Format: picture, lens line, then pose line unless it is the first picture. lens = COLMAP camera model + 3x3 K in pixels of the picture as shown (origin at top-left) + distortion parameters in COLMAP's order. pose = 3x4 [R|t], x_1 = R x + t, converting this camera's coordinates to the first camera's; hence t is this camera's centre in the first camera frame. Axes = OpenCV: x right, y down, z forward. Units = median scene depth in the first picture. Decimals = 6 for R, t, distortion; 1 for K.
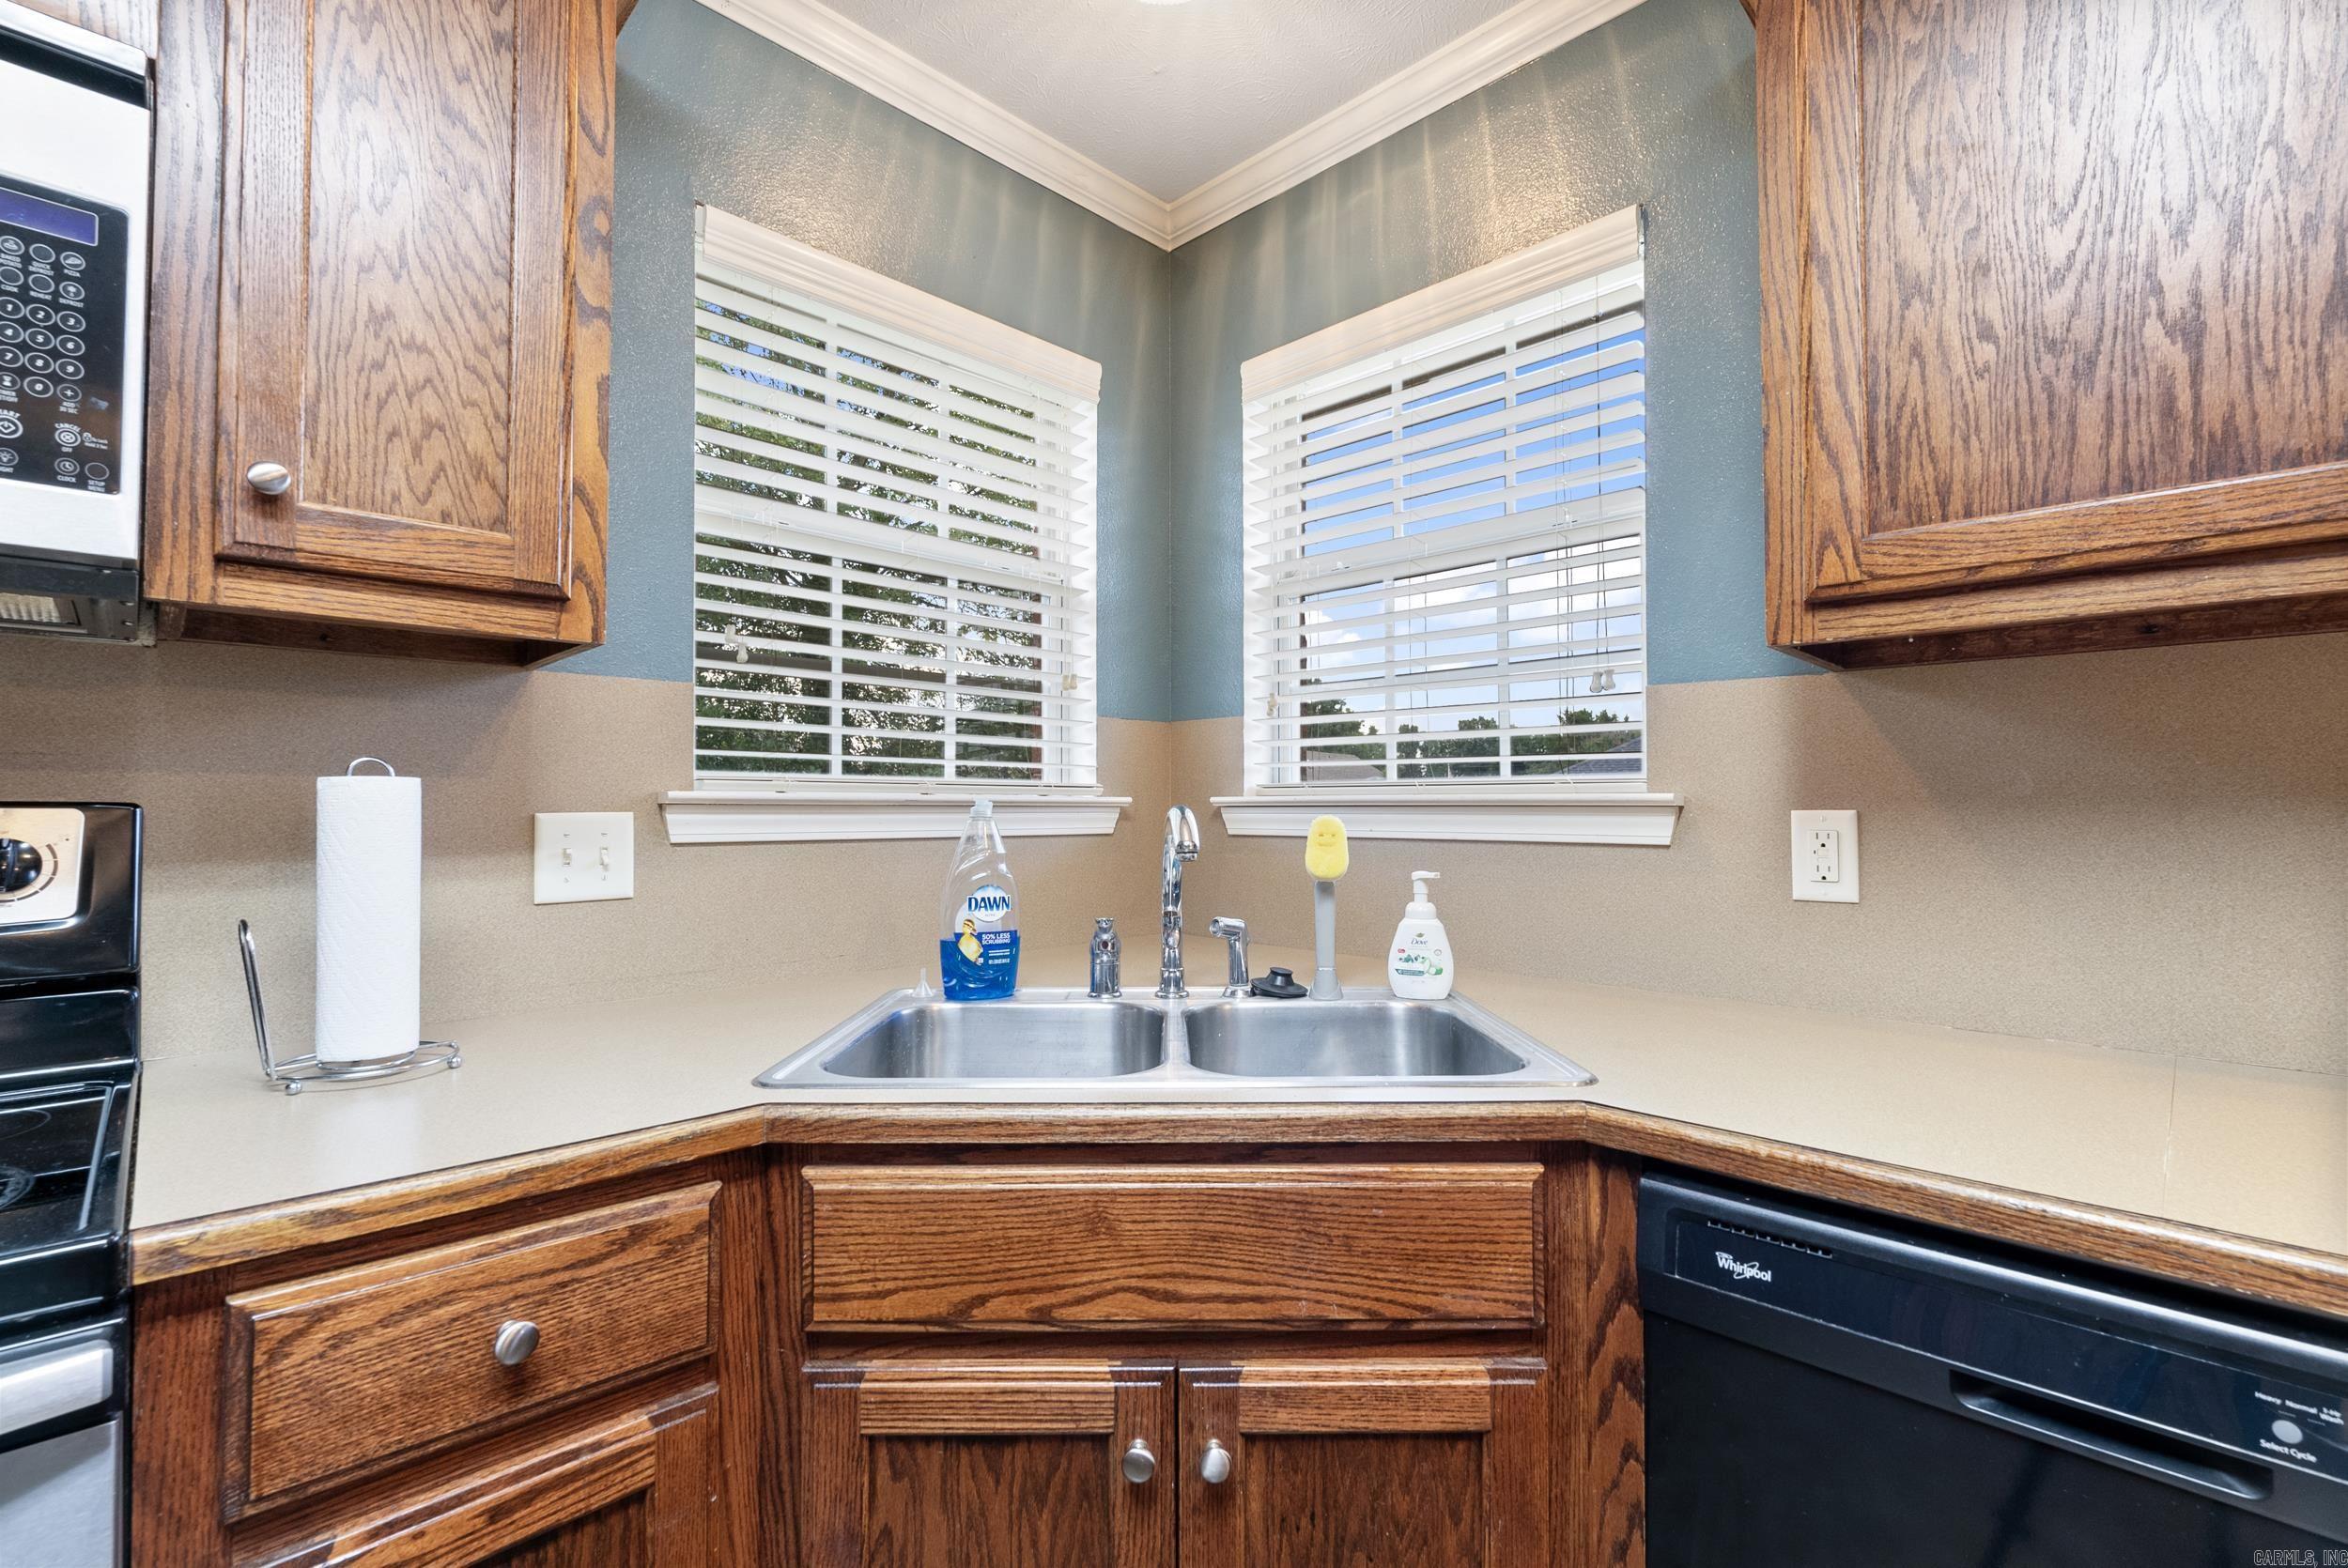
lens RADIAL K [[1035.5, 0, 1186.9], [0, 1035.5, 781.2], [0, 0, 1]] dist [-0.006036, 0.000632]
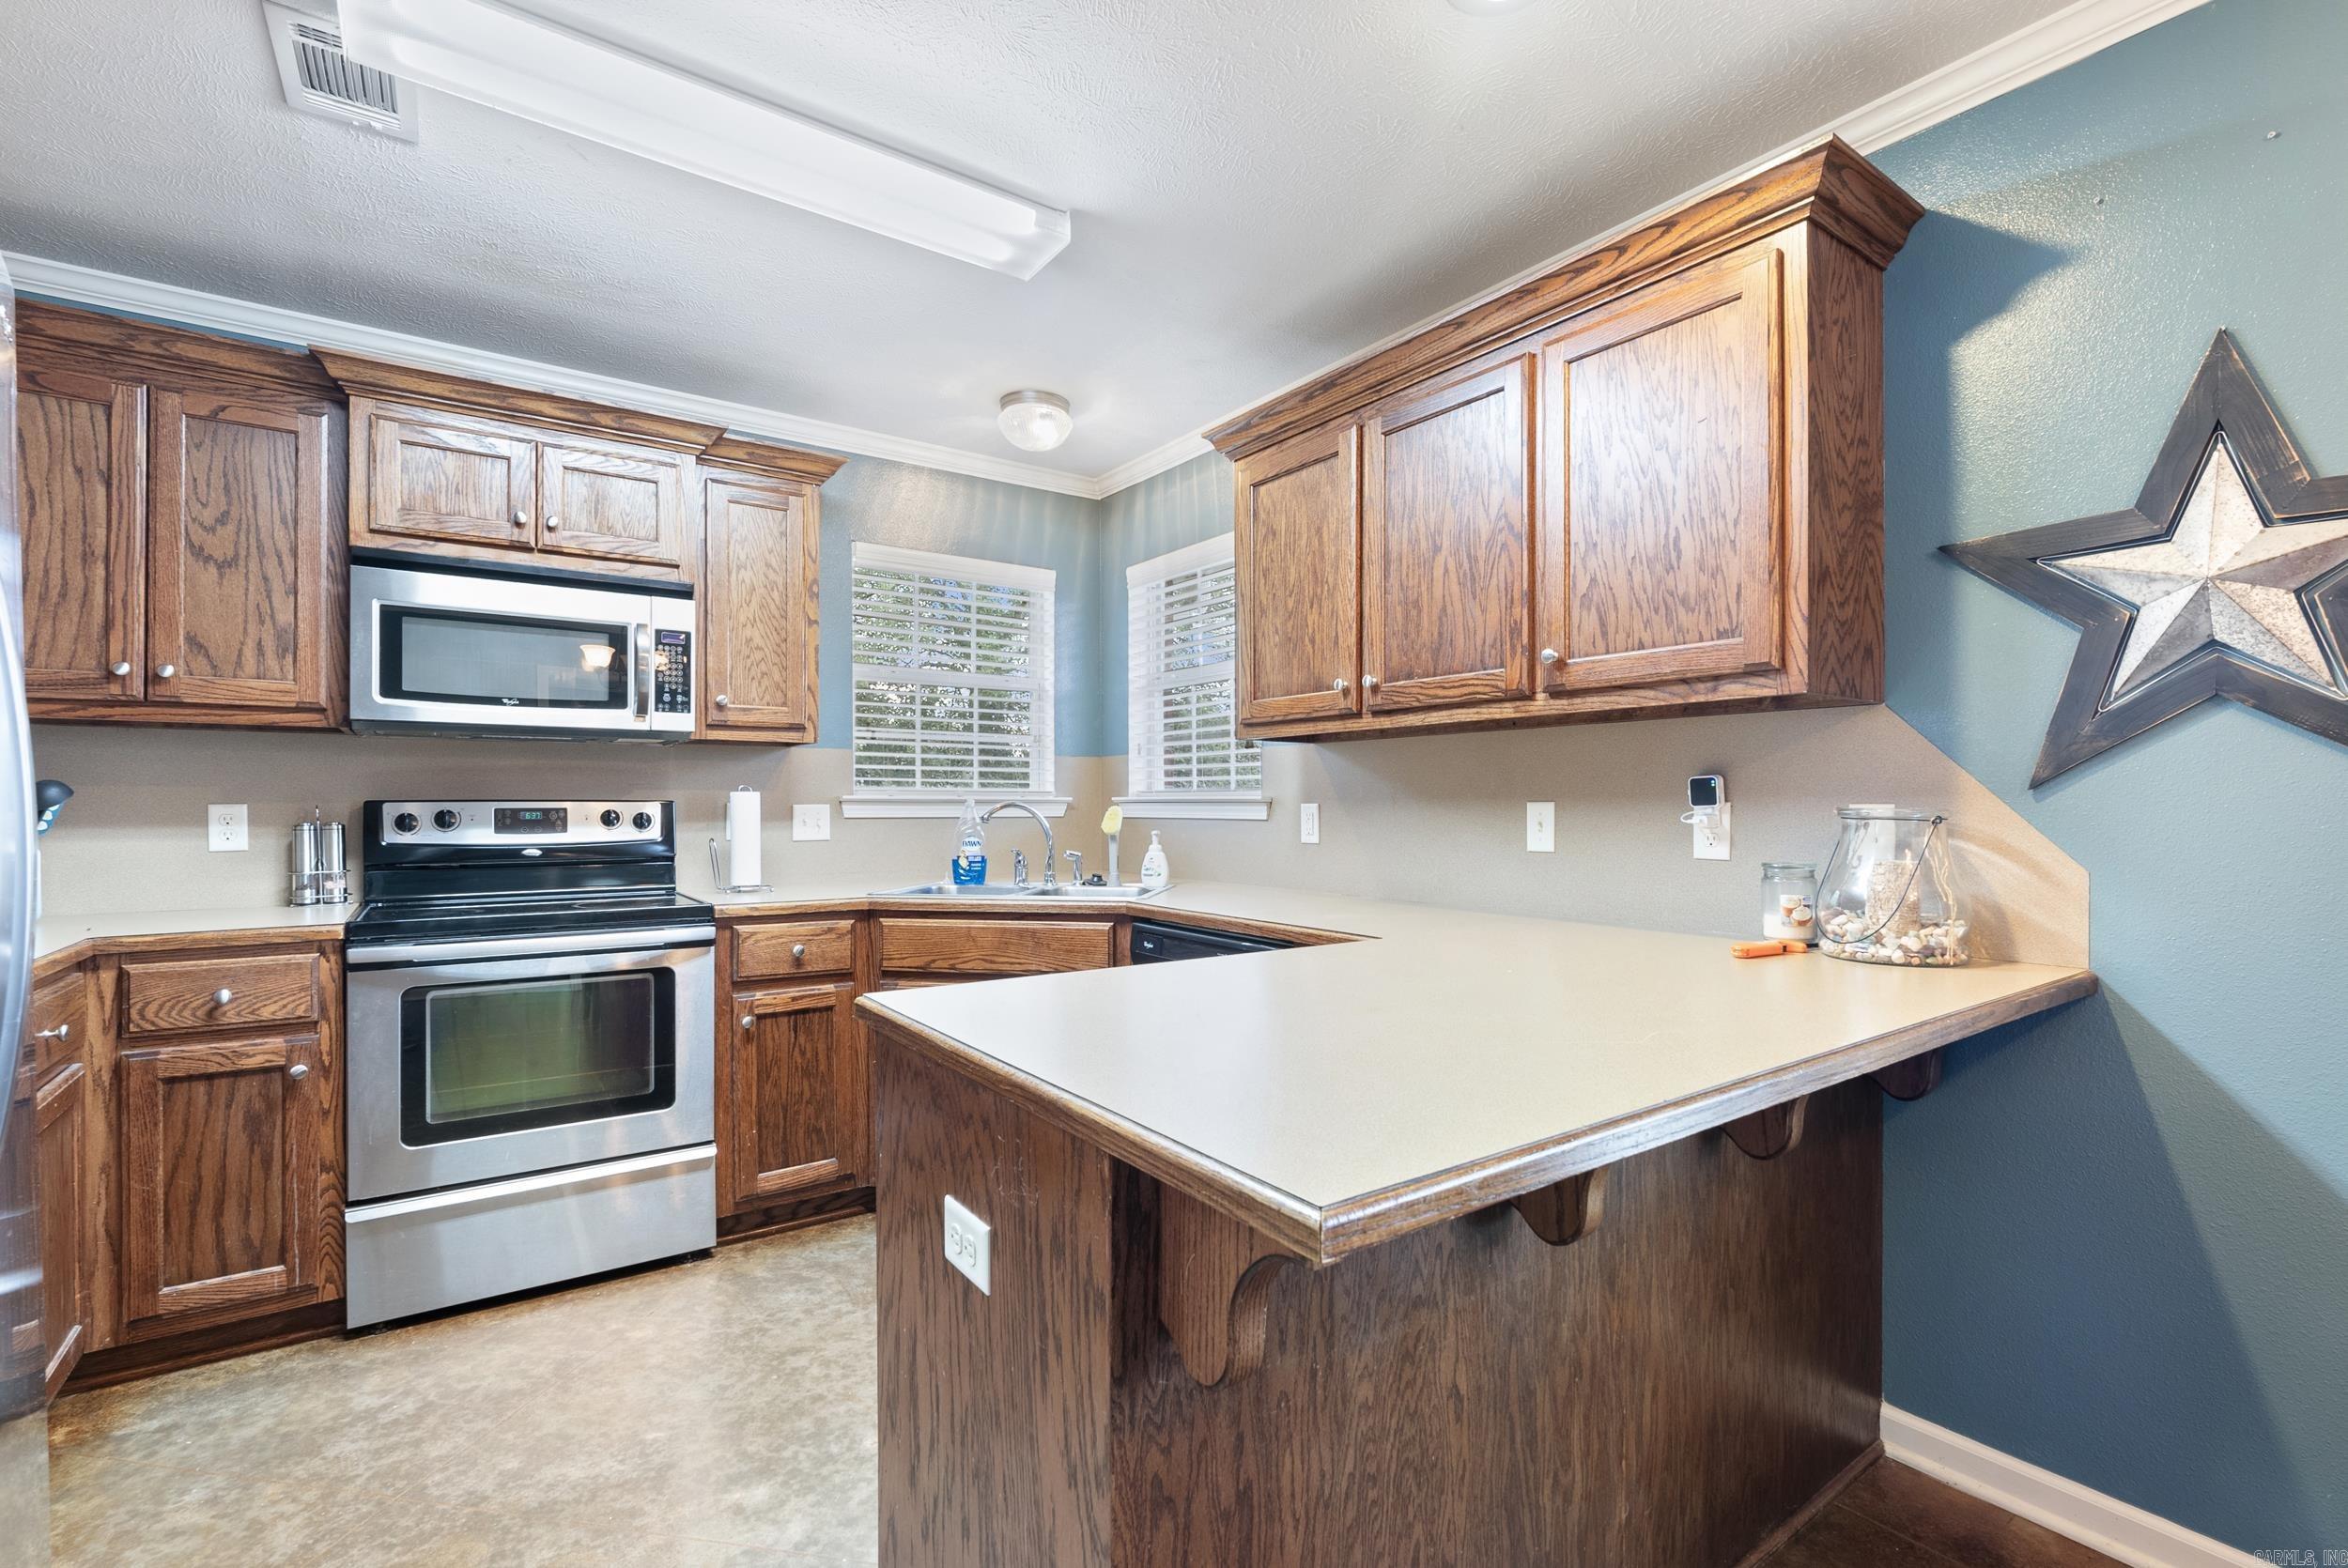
lens RADIAL K [[1035.5, 0, 1181.6], [0, 1035.5, 803.1], [0, 0, 1]] dist [-0.006036, 0.000632]
pose [[0.985102, -0.000158, -0.171970, 0.844862], [0.004143, 0.999731, 0.022810, -0.030913], [0.171920, -0.023182, 0.984838, -1.518130]]
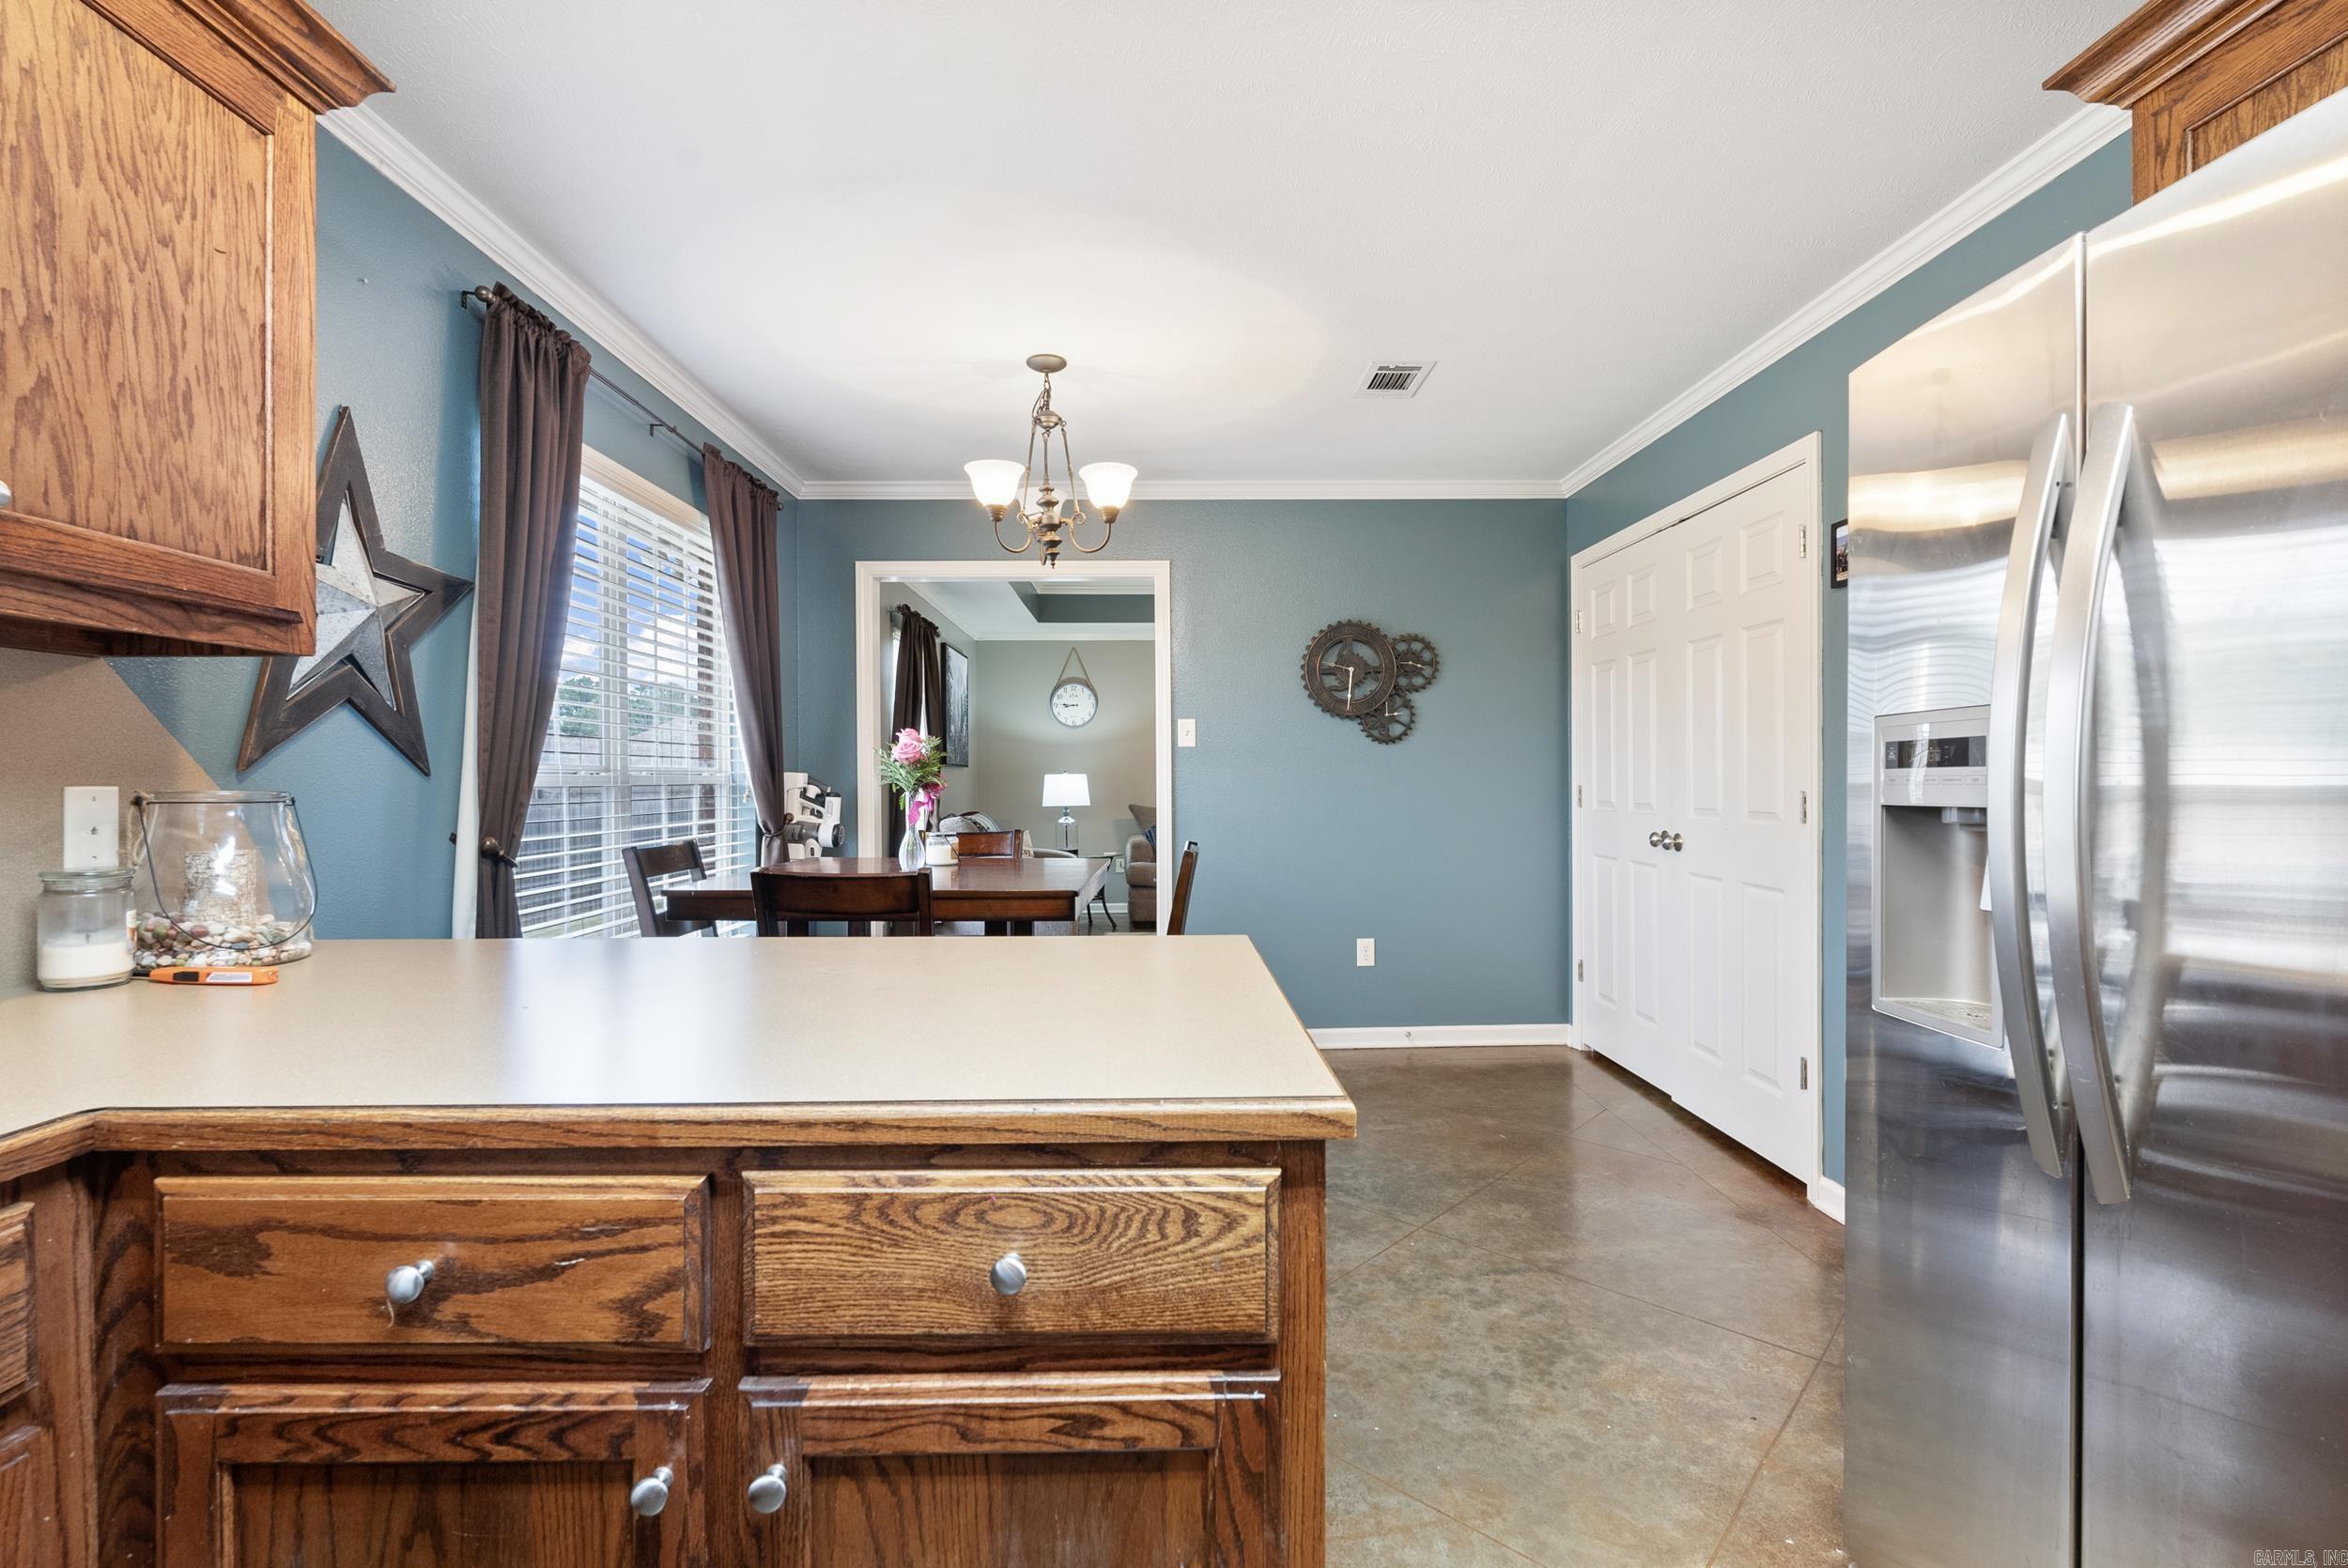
lens RADIAL K [[1035.5, 0, 1177.4], [0, 1035.5, 778.2], [0, 0, 1]] dist [-0.006036, 0.000632]
pose [[-0.720925, 0.003219, 0.693005, -0.167560], [-0.010527, 0.999823, -0.015595, 0.007557], [-0.692933, -0.018539, -0.720764, 0.239549]]
